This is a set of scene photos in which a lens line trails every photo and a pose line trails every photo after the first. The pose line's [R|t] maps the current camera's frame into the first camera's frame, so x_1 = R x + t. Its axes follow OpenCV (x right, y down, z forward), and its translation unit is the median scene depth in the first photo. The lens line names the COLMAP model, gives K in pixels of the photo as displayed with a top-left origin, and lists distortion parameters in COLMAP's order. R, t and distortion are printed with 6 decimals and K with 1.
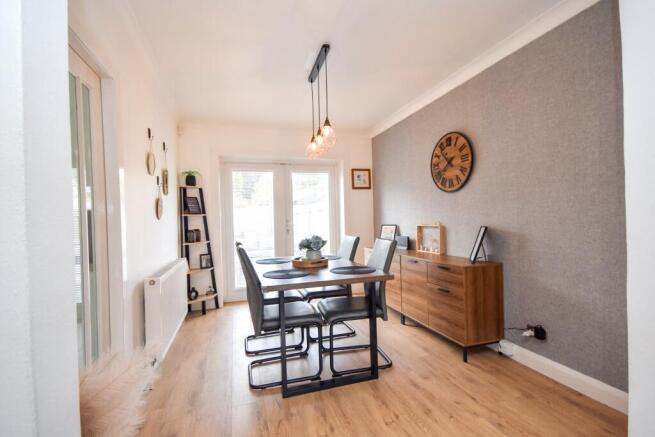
lens RADIAL K [[290.6, 0, 318.2], [0, 290.6, 220.4], [0, 0, 1]] dist [-0.001234, -0.000066]
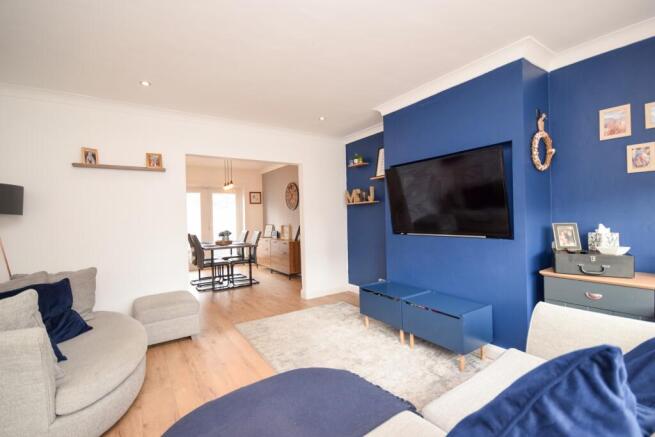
lens RADIAL K [[290.6, 0, 318.2], [0, 290.6, 220.4], [0, 0, 1]] dist [-0.001234, -0.000066]
pose [[0.959908, 0.003098, 0.280299, 0.035781], [-0.004843, 0.999973, 0.005533, -0.031362], [-0.280274, -0.006669, 0.959897, -1.133062]]
